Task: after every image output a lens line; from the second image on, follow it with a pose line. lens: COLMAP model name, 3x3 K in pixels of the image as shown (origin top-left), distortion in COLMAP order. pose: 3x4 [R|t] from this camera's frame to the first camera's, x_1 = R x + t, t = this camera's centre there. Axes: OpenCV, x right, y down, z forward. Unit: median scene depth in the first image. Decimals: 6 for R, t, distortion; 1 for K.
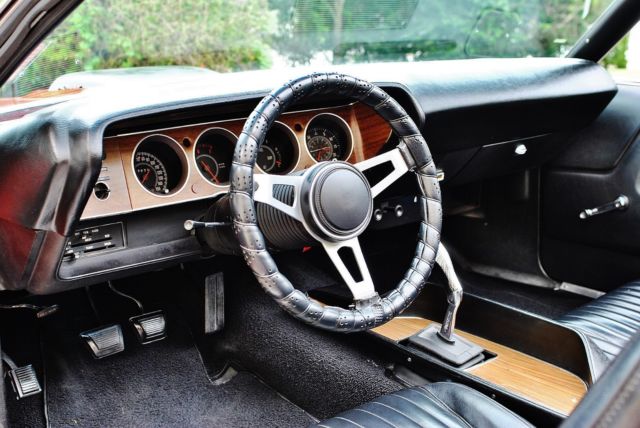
lens RADIAL K [[821.8, 0, 320.0], [0, 821.8, 214.0], [0, 0, 1]] dist [-0.161699, -0.007859]
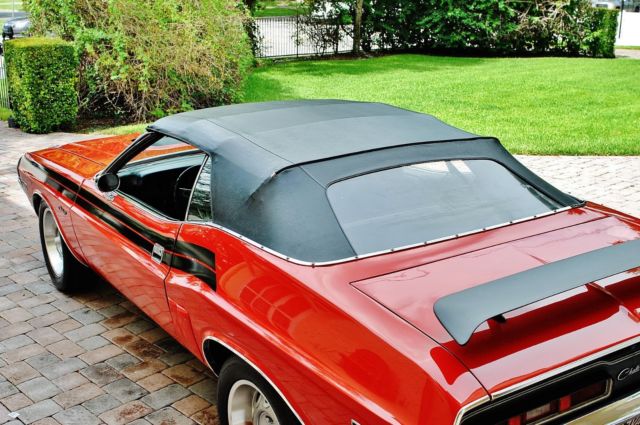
lens RADIAL K [[781.4, 0, 322.6], [0, 781.4, 199.6], [0, 0, 1]] dist [-0.077648, 0.037602]
pose [[0.993127, 0.051938, -0.104884, 0.102276], [-0.047684, 0.997951, 0.042671, 0.002209], [0.106885, -0.037376, 0.993569, -0.196694]]
